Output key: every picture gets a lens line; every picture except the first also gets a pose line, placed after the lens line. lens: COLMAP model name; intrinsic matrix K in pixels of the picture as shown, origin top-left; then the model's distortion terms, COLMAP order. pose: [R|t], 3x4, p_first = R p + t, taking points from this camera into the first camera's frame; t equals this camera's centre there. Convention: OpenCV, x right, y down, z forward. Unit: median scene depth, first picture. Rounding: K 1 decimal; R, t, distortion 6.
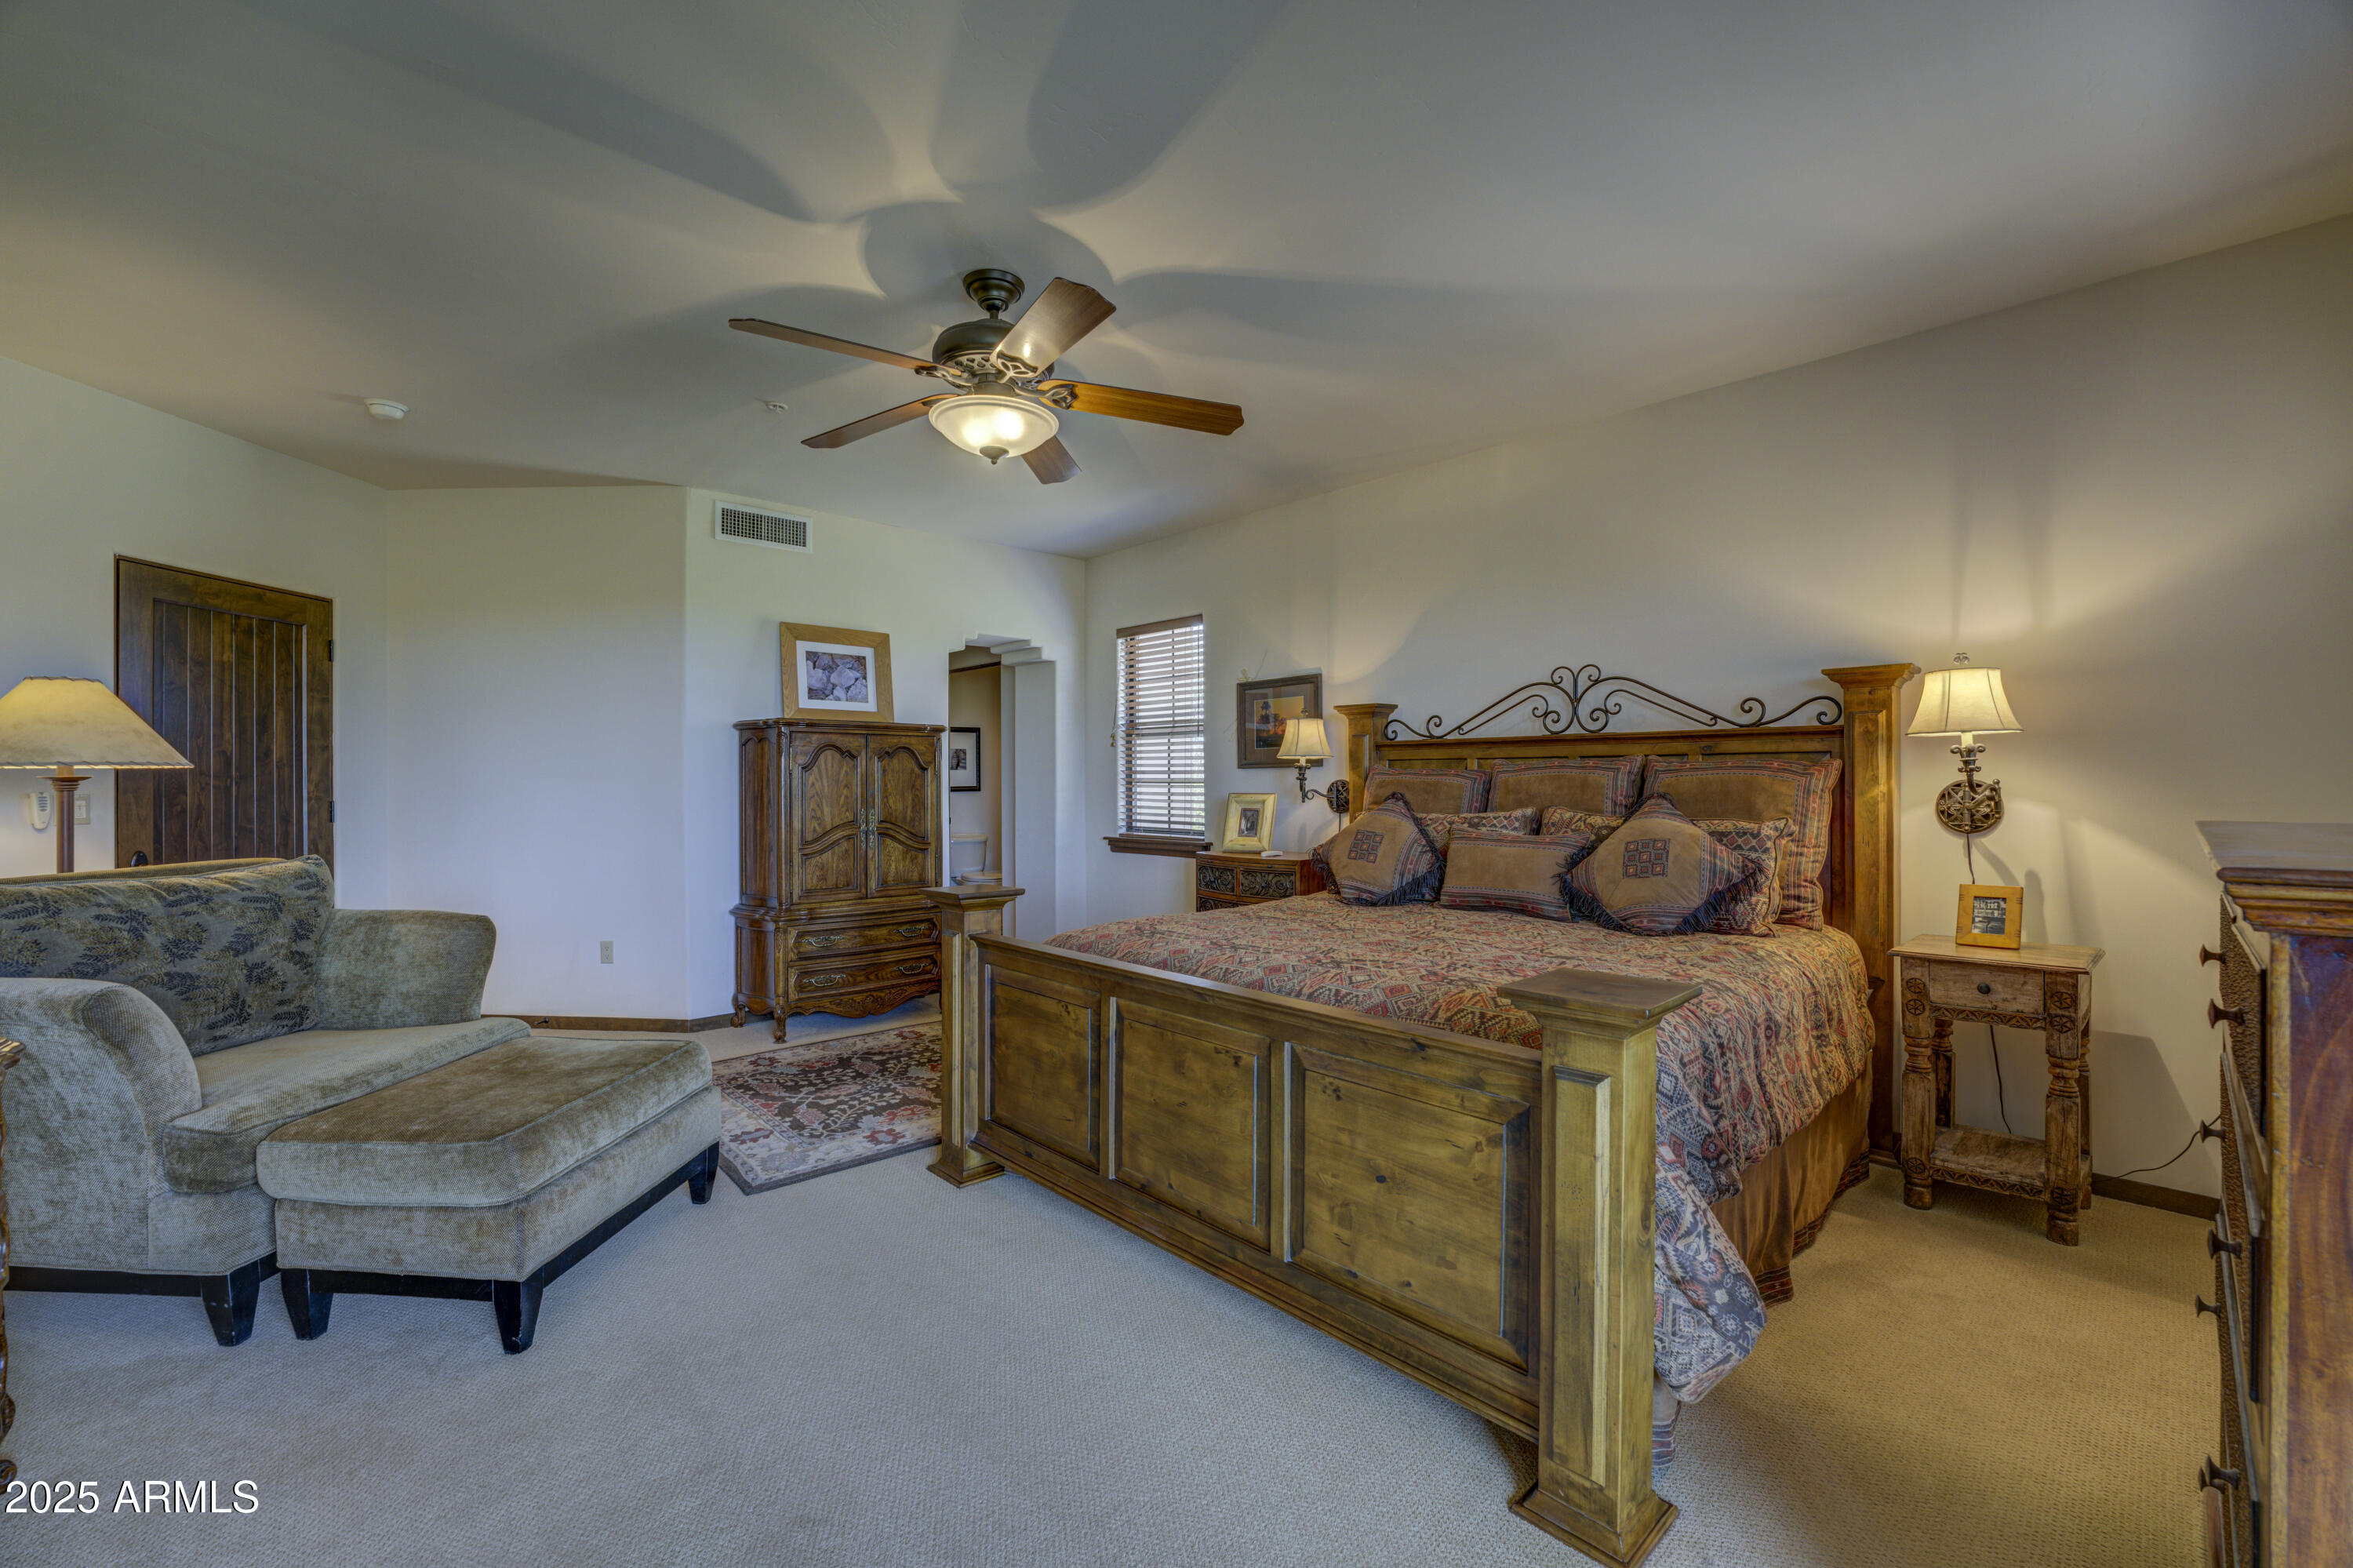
lens RADIAL K [[959.4, 0, 1175.4], [0, 959.4, 785.3], [0, 0, 1]] dist [-0.031632, -0.000009]
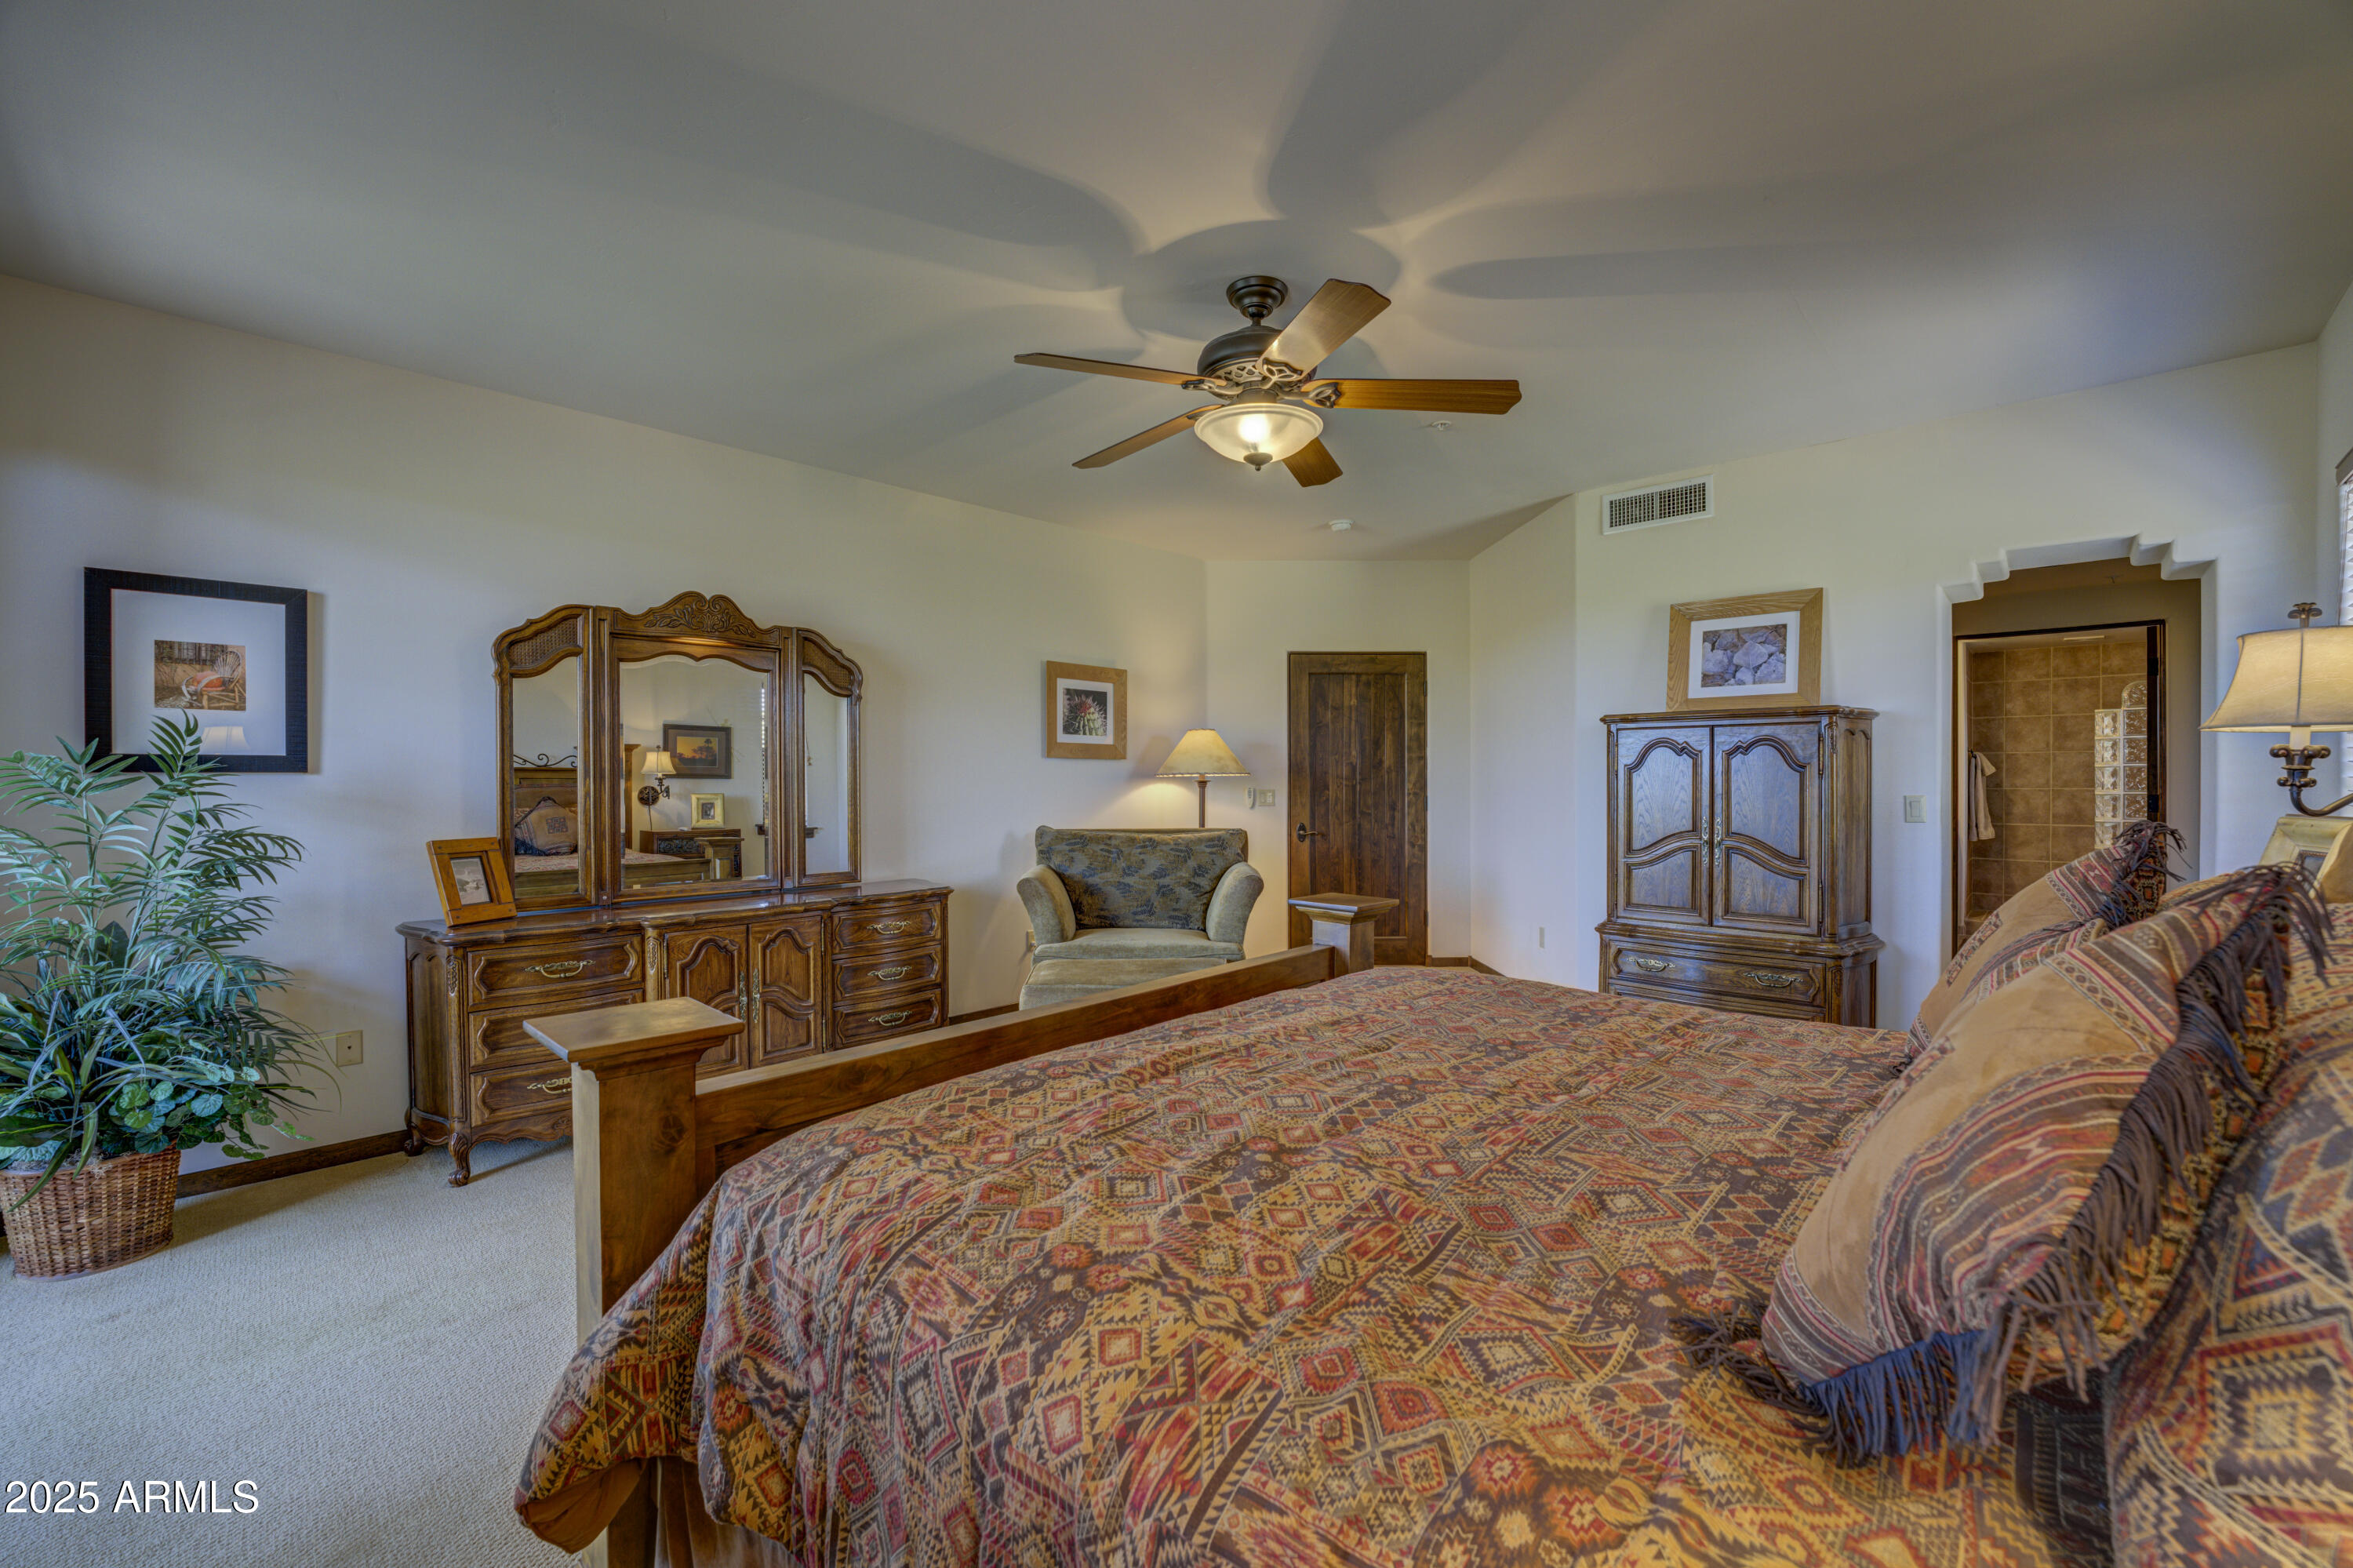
lens RADIAL K [[959.4, 0, 1175.4], [0, 959.4, 785.3], [0, 0, 1]] dist [-0.031632, -0.000009]
pose [[0.050757, 0.007708, -0.998681, 0.489542], [0.000726, 0.999970, 0.007755, -0.009274], [0.998711, -0.001119, 0.050749, 0.521517]]
